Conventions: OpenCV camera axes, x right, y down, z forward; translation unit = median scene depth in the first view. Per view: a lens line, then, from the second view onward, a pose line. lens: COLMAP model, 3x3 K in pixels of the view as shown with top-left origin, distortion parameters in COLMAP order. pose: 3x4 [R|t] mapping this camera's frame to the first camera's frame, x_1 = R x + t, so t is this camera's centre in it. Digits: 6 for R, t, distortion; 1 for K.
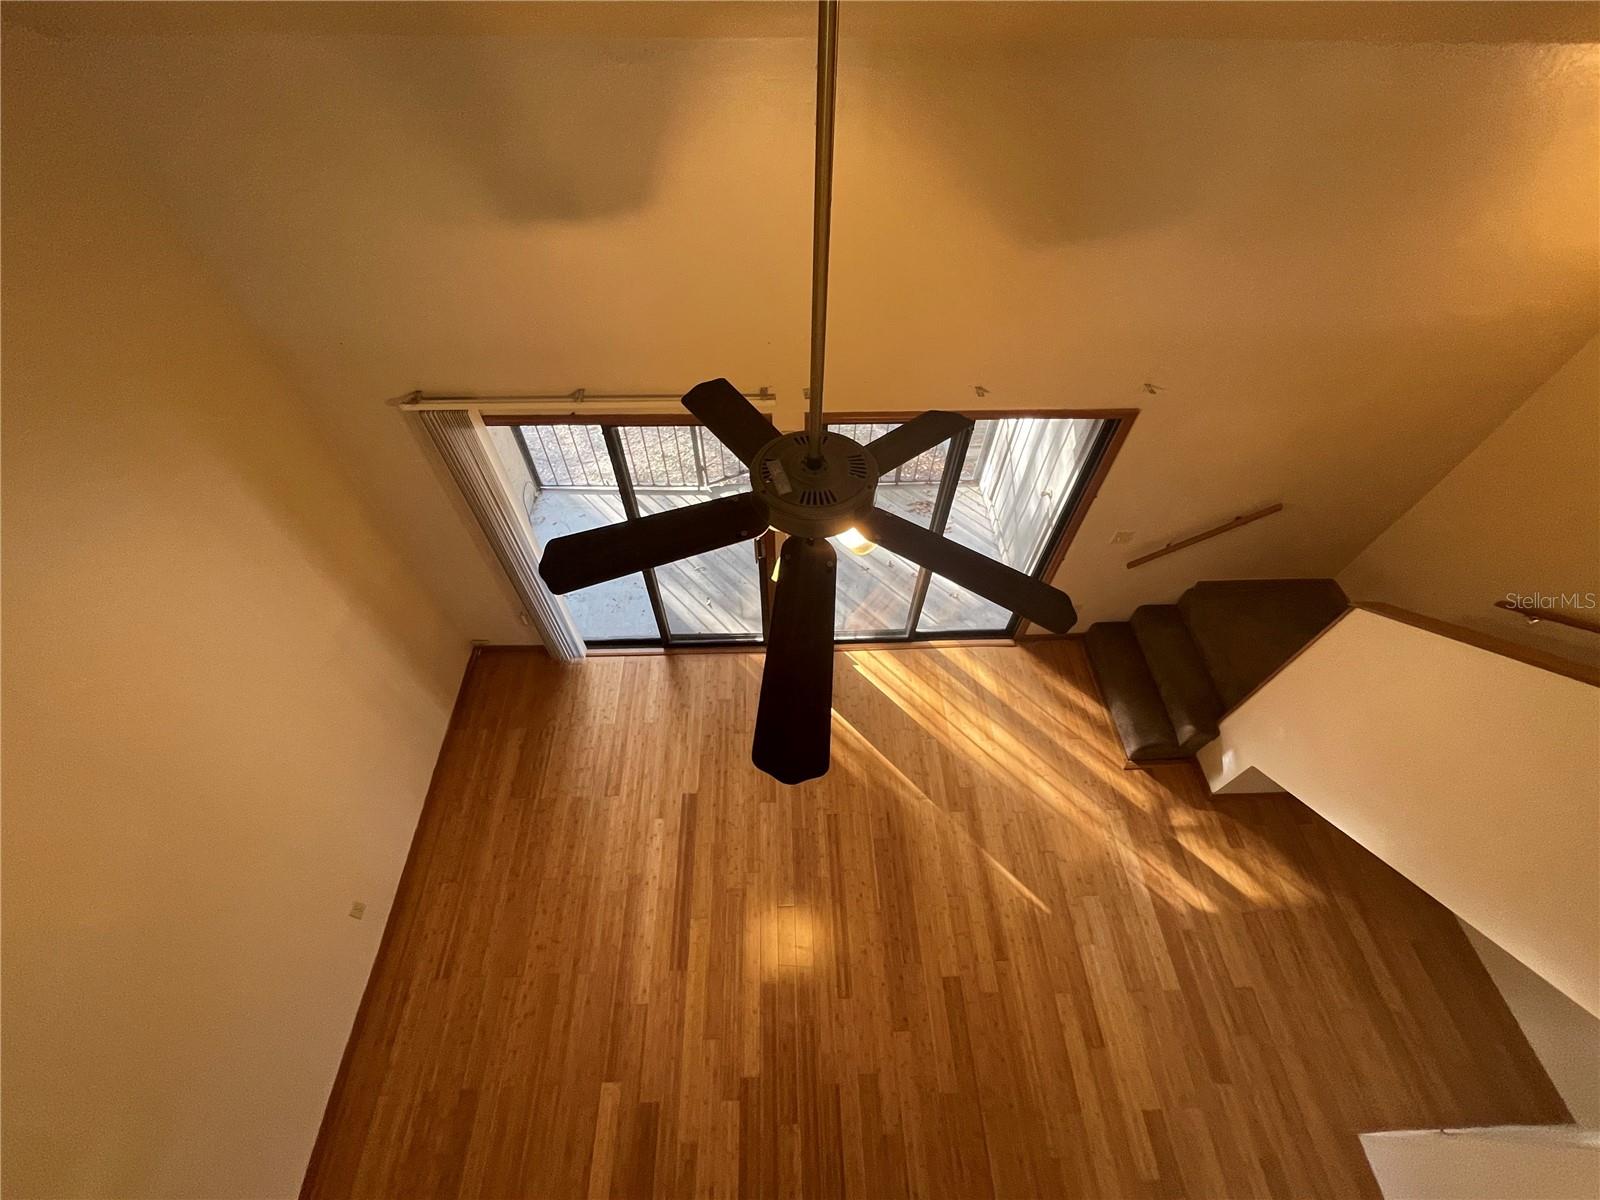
lens RADIAL K [[650.0, 0, 797.3], [0, 650.0, 605.3], [0, 0, 1]] dist [-0.002967, 0.001349]
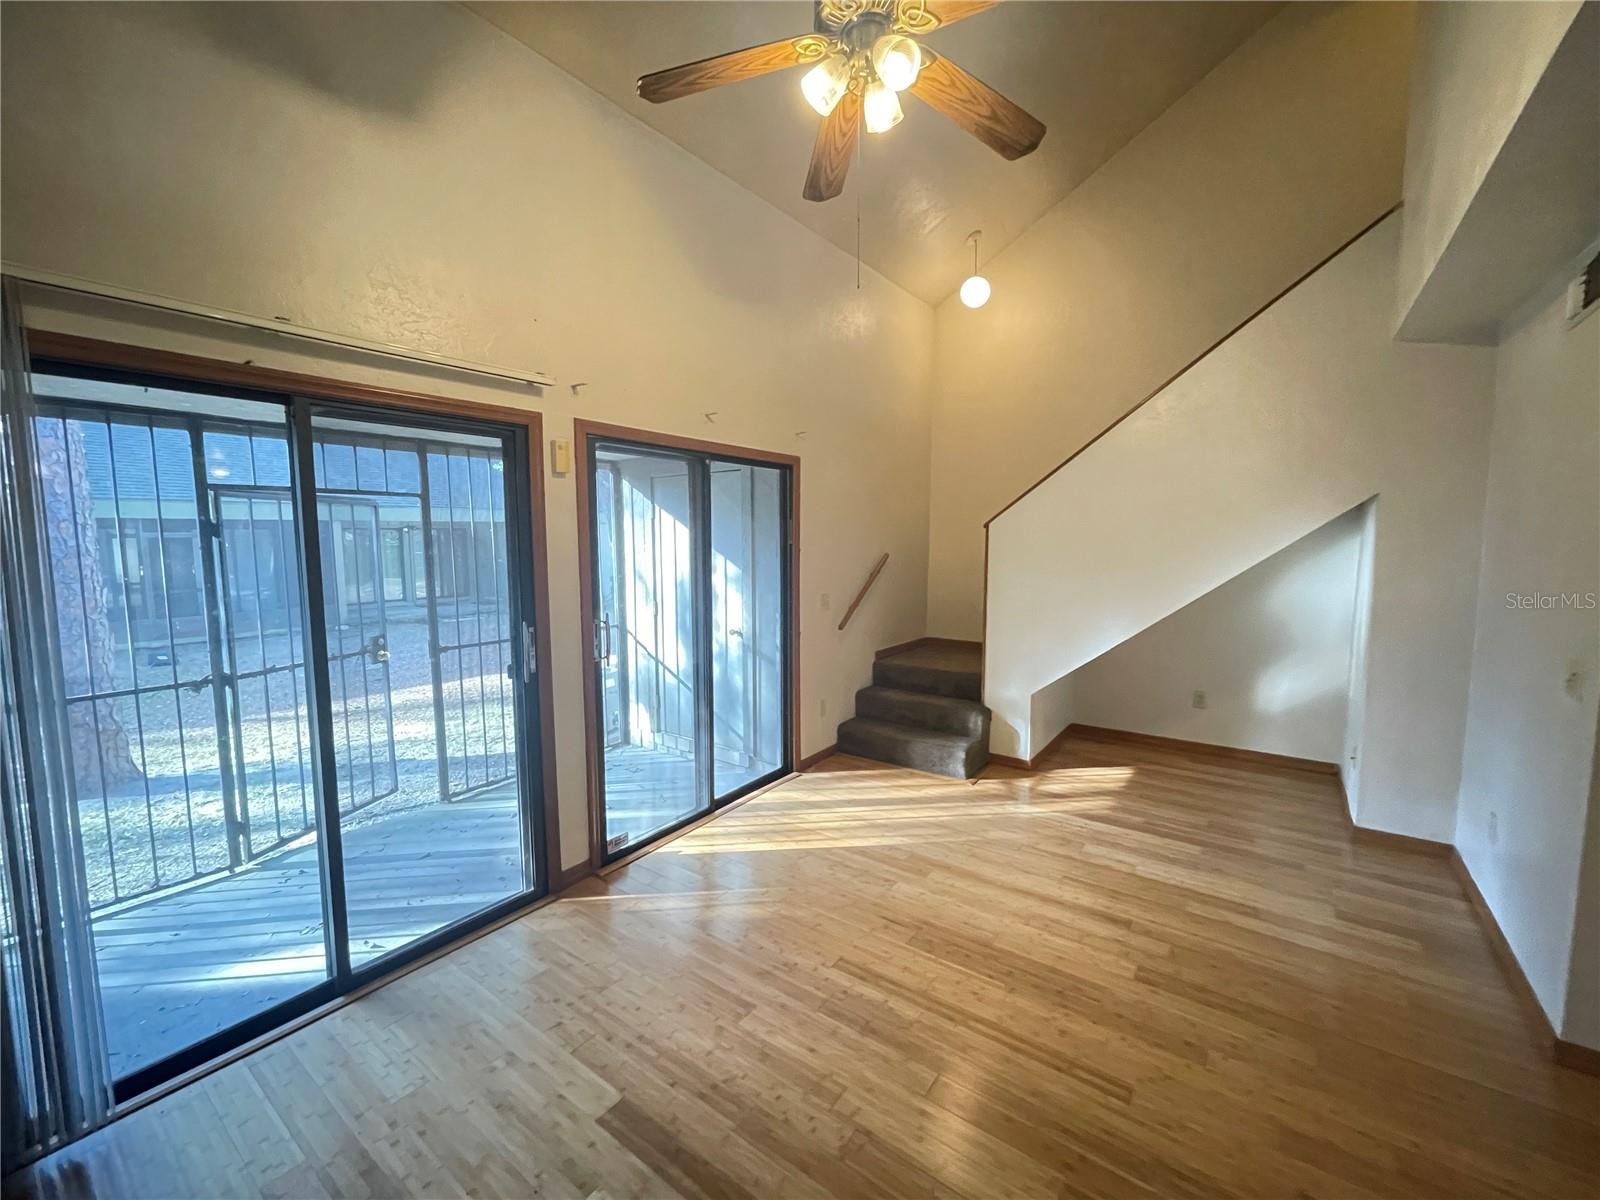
lens RADIAL K [[650.0, 0, 799.3], [0, 650.0, 601.2], [0, 0, 1]] dist [-0.002967, 0.001349]
pose [[0.619140, -0.094218, 0.779608, -0.416543], [0.635449, 0.643400, -0.426897, 0.358131], [-0.461378, 0.759710, 0.458226, 0.517310]]
